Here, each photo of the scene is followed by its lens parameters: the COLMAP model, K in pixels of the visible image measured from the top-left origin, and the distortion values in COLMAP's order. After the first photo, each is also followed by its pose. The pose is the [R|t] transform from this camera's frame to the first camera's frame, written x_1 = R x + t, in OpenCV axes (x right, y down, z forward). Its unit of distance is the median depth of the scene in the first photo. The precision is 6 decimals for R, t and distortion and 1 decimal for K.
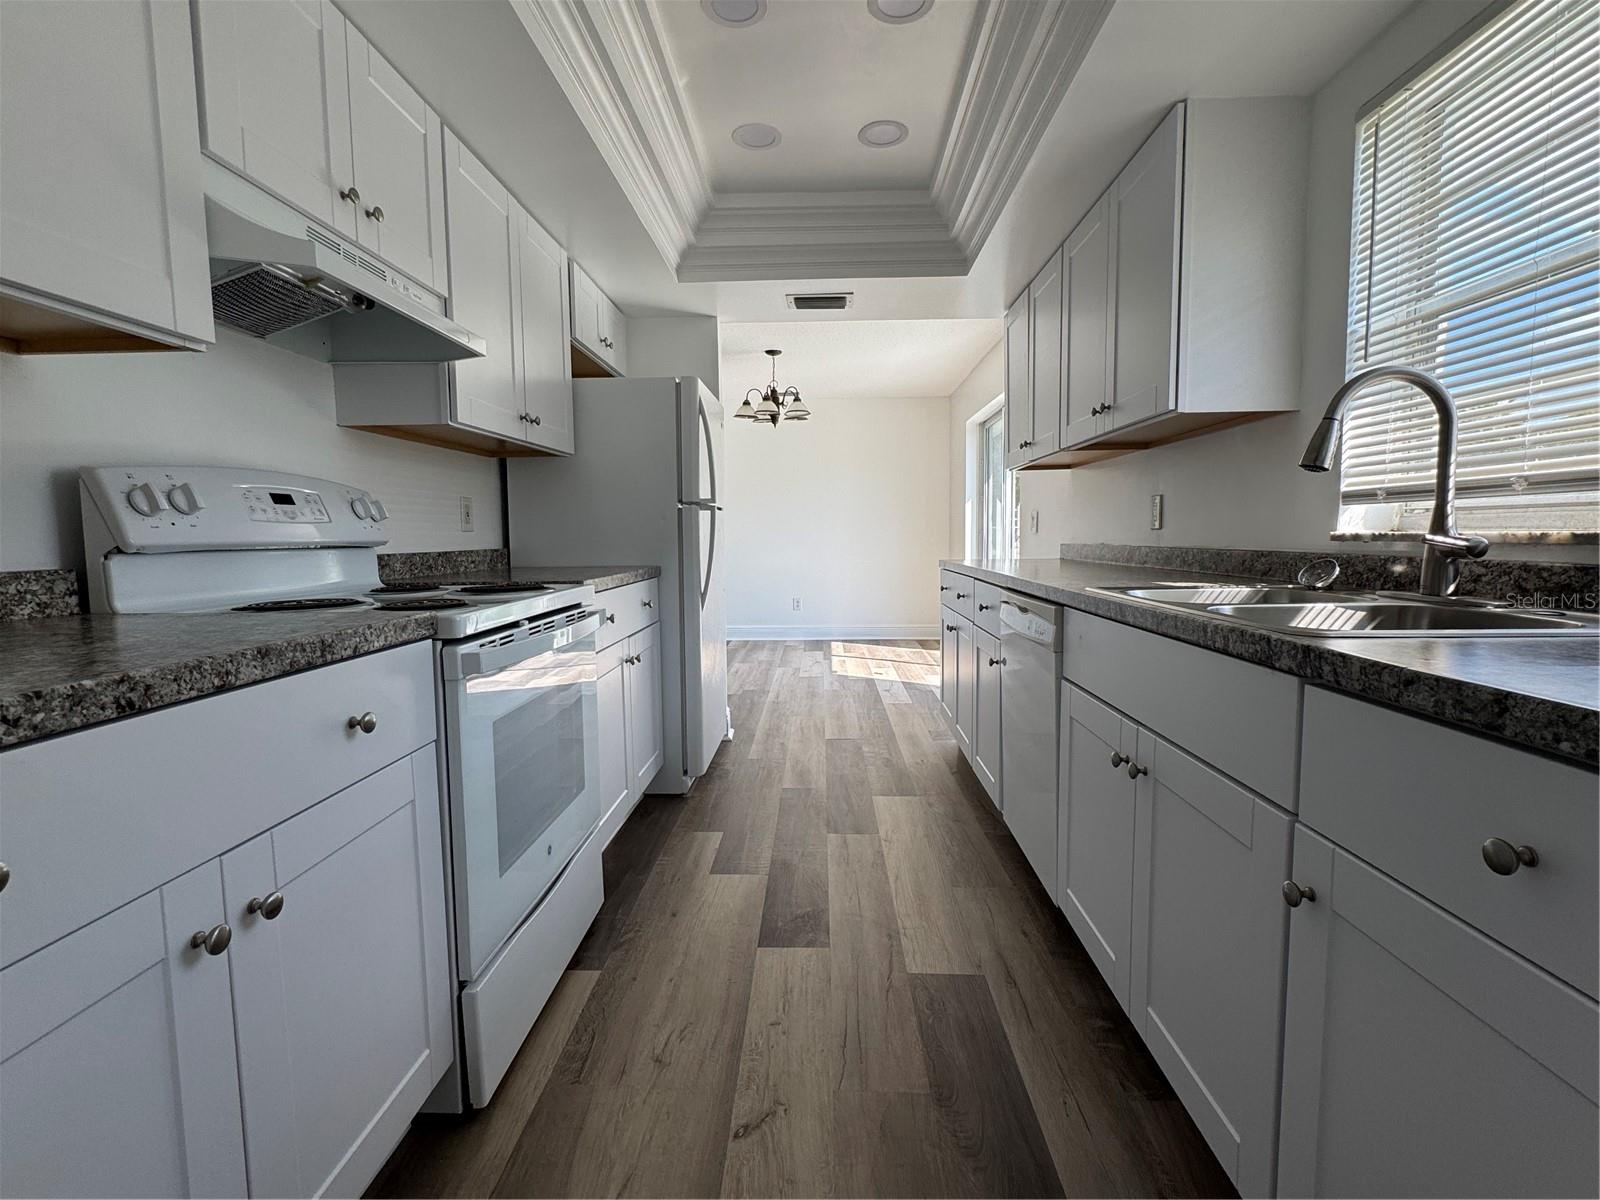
lens RADIAL K [[743.4, 0, 798.0], [0, 743.4, 597.5], [0, 0, 1]] dist [-0.002806, -0.000889]
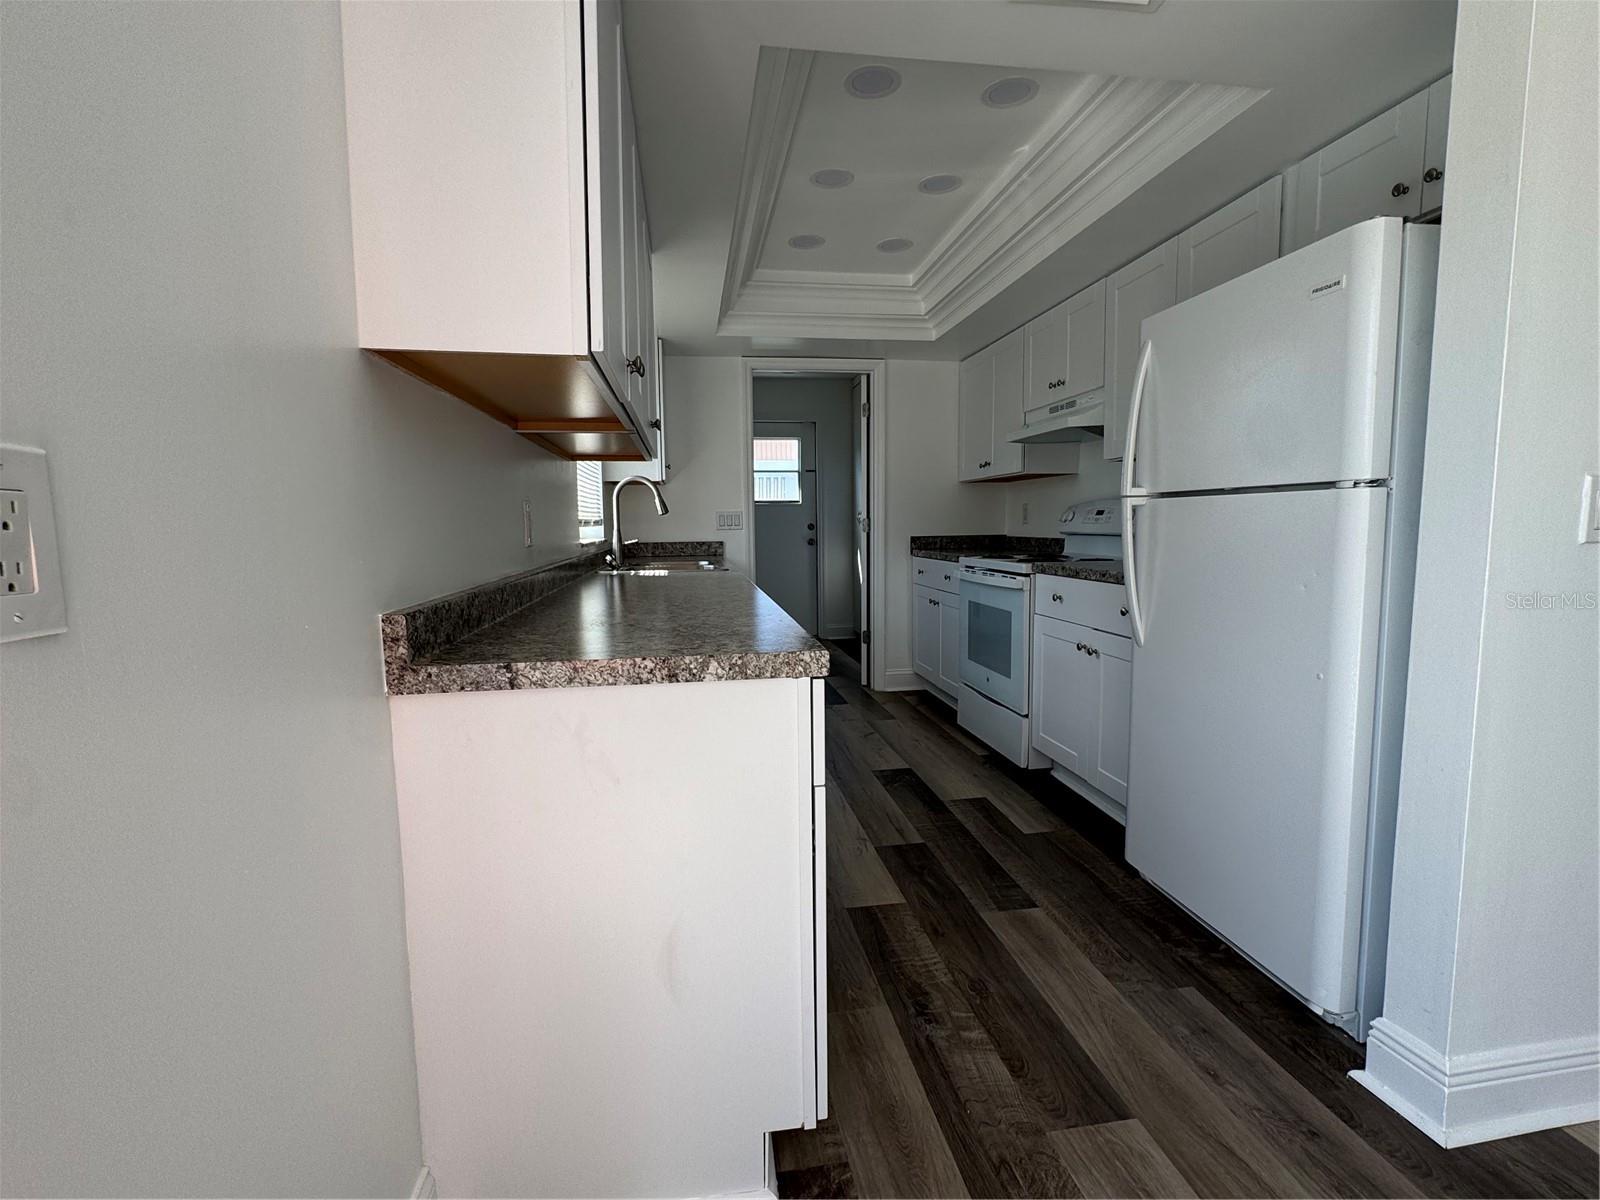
lens RADIAL K [[743.4, 0, 803.0], [0, 743.4, 596.5], [0, 0, 1]] dist [-0.002806, -0.000889]
pose [[-0.980773, 0.041030, -0.190789, 0.388364], [0.005103, 0.982706, 0.185103, -0.194616], [0.195084, 0.180571, -0.964021, 1.938972]]
